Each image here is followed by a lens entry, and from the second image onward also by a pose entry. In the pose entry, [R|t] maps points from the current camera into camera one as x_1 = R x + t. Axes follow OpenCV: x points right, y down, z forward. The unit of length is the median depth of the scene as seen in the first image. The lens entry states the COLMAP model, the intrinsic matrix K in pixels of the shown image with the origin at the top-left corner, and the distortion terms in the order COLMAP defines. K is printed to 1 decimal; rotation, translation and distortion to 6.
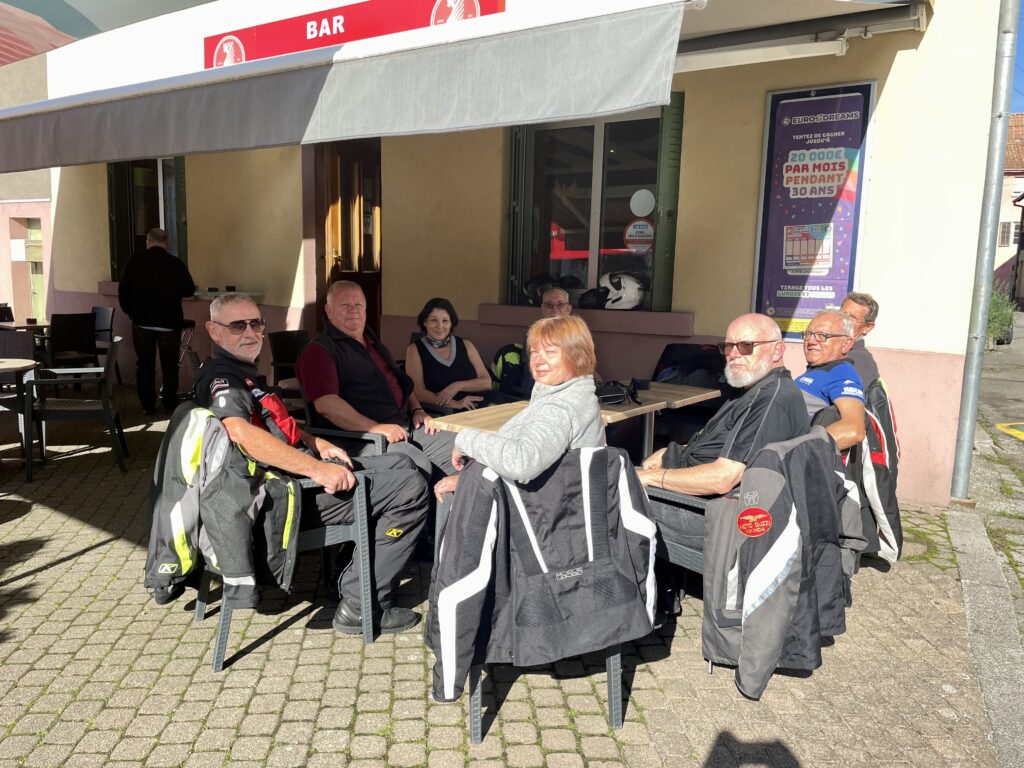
lens RADIAL K [[771.6, 0, 524.3], [0, 771.6, 371.5], [0, 0, 1]] dist [0.115005, -0.153700]
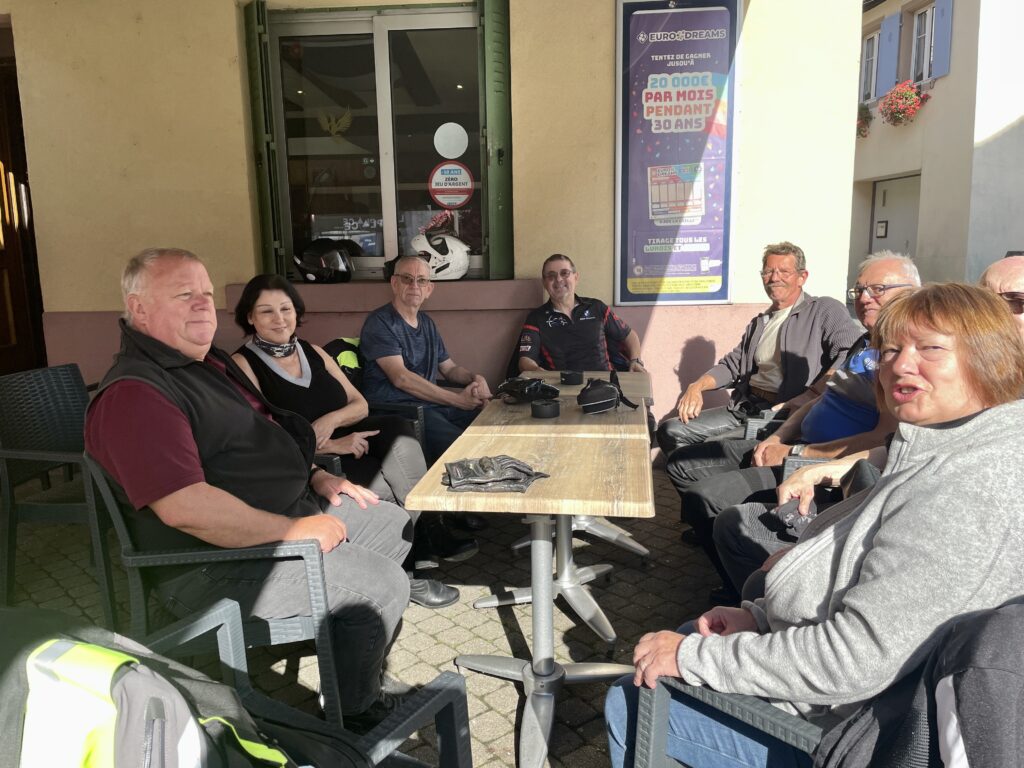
lens RADIAL K [[771.6, 0, 524.3], [0, 771.6, 371.5], [0, 0, 1]] dist [0.115005, -0.153700]
pose [[0.877828, -0.117393, 0.464368, -0.199184], [0.101517, 0.993074, 0.059146, -0.032243], [-0.468095, -0.004779, 0.883665, 0.331176]]
